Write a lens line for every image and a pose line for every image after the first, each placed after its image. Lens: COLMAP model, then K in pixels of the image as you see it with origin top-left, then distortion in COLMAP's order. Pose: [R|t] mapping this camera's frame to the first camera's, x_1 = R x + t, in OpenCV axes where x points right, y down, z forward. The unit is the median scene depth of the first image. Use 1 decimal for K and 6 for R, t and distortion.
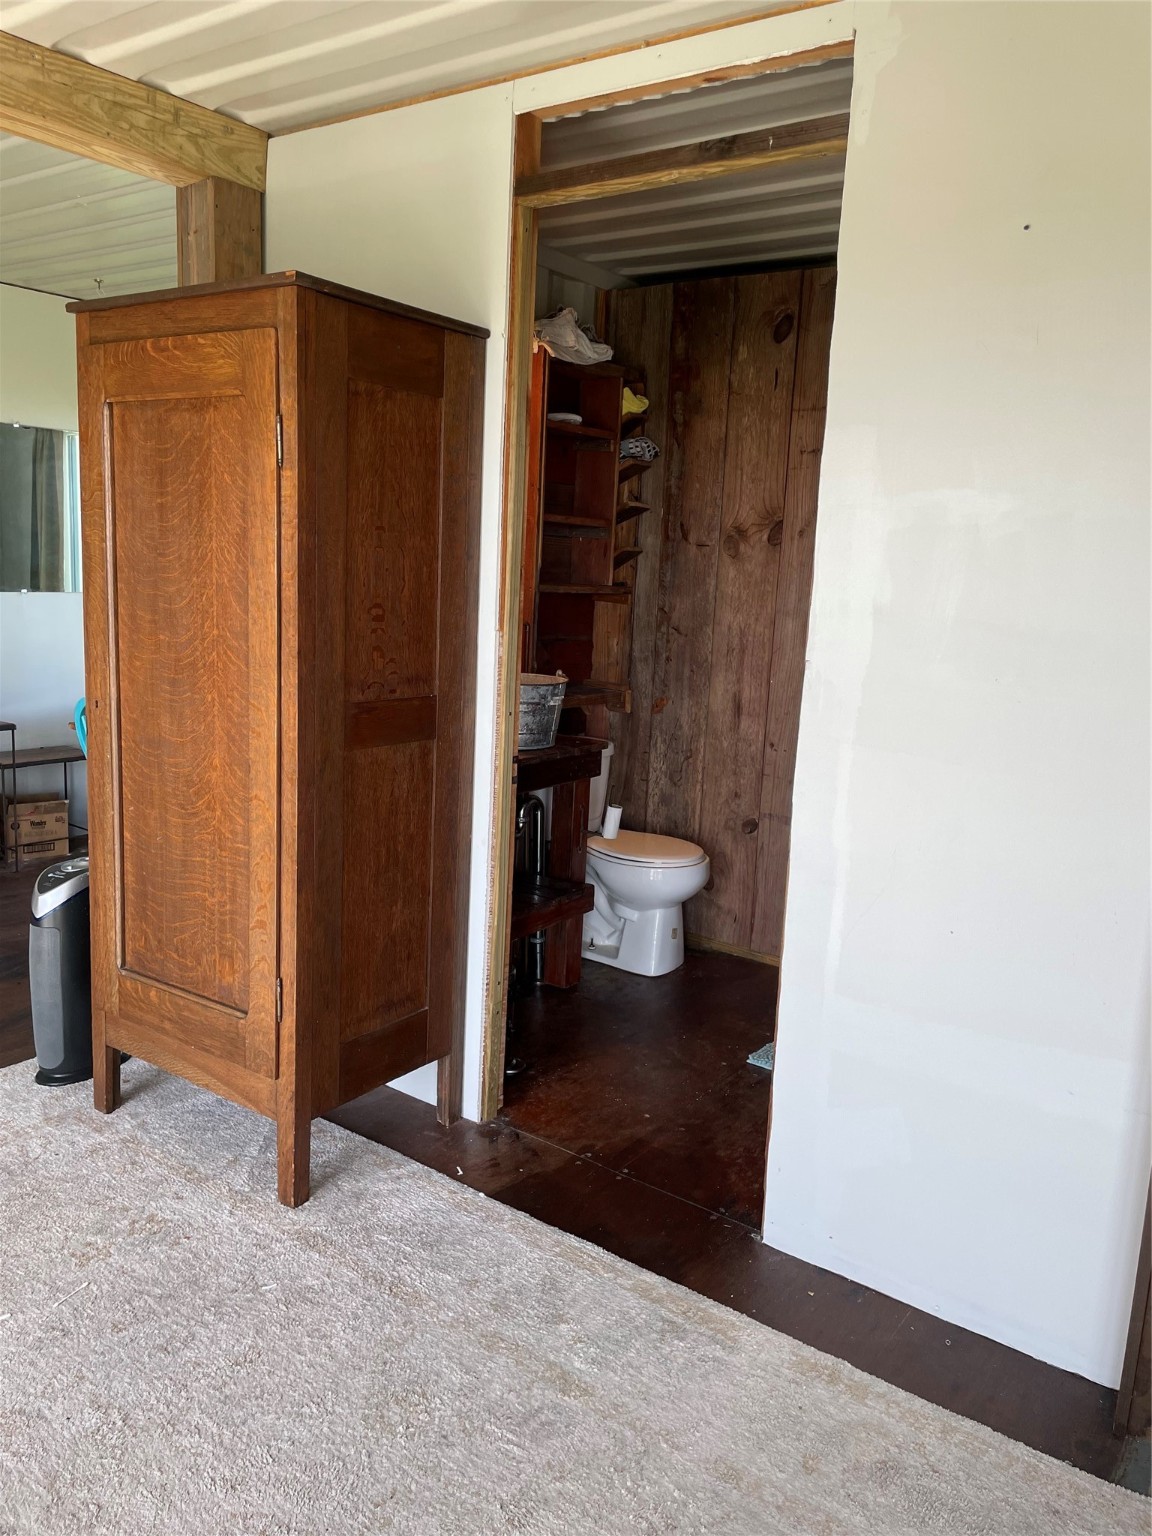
lens RADIAL K [[1159.9, 0, 573.4], [0, 1159.9, 759.4], [0, 0, 1]] dist [0.086070, -0.110002]
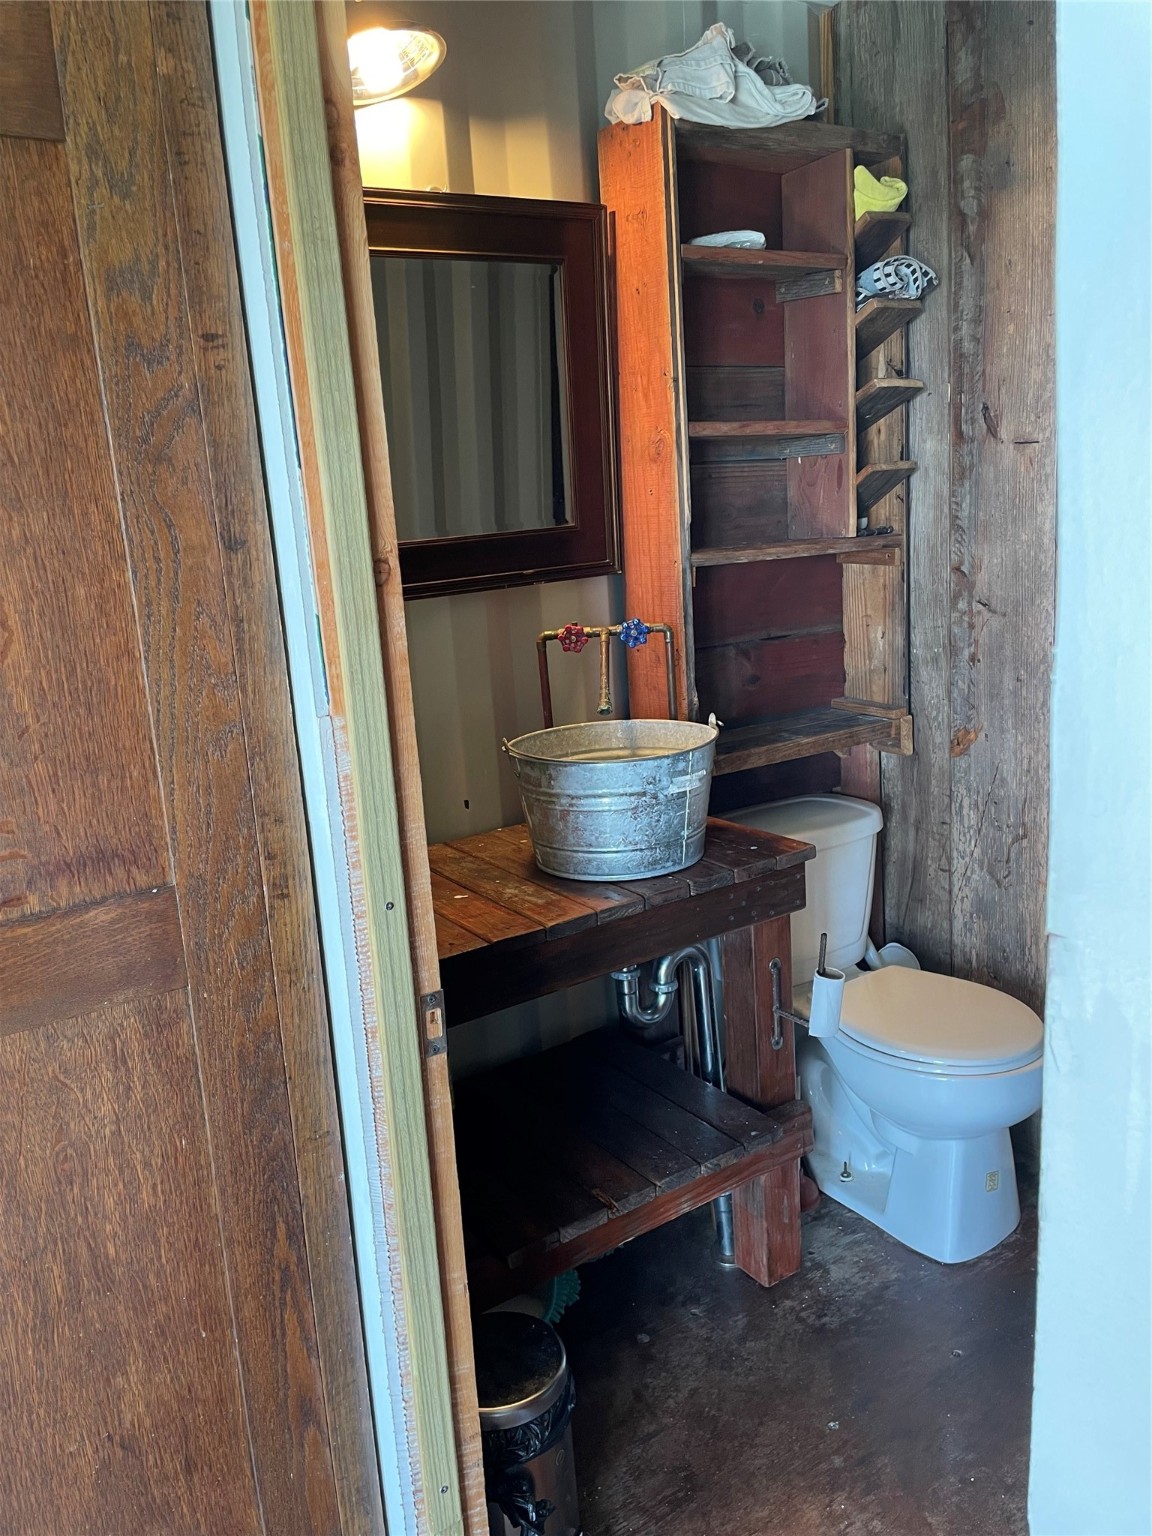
lens RADIAL K [[1159.9, 0, 578.1], [0, 1159.9, 747.5], [0, 0, 1]] dist [0.086070, -0.110002]
pose [[0.931501, -0.034428, -0.362107, 0.108863], [0.047316, 0.998521, 0.026780, -0.069905], [0.360649, -0.042079, 0.931752, 0.425211]]
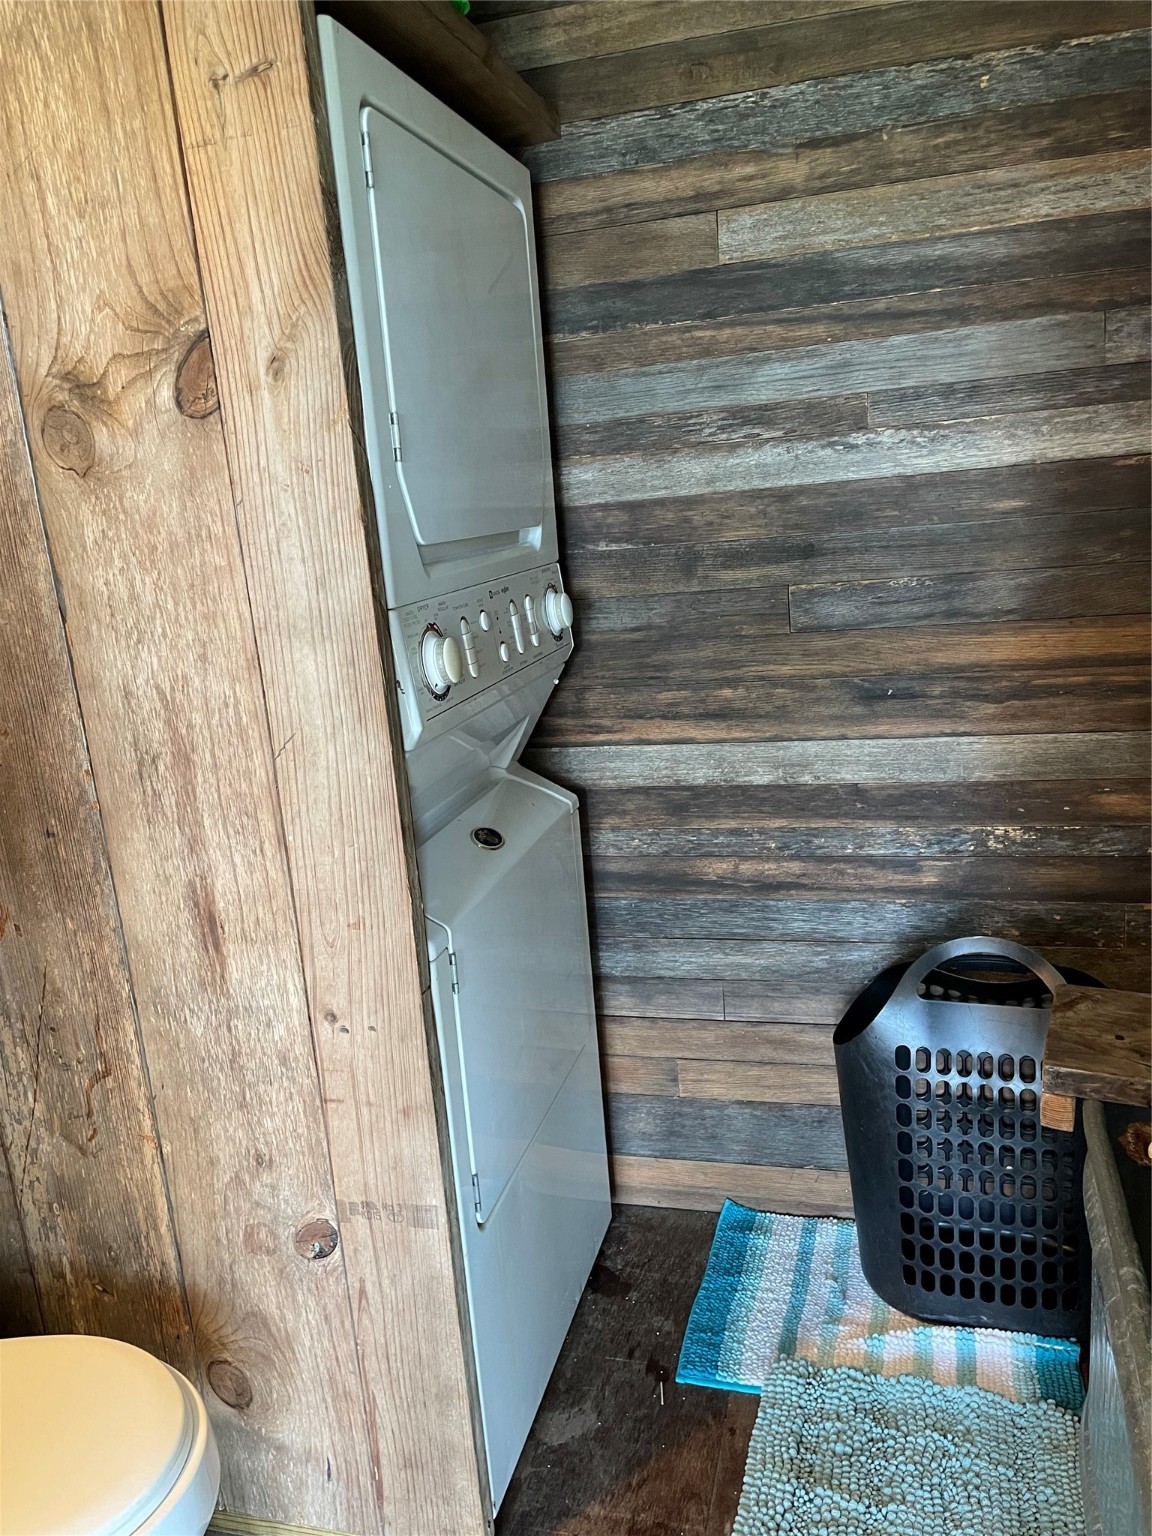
lens RADIAL K [[1159.9, 0, 577.1], [0, 1159.9, 766.1], [0, 0, 1]] dist [0.086070, -0.110002]
pose [[0.922618, -0.204233, 0.327209, 0.137021], [0.186540, 0.978769, 0.084934, -0.096724], [-0.337608, -0.017324, 0.941127, 0.641456]]
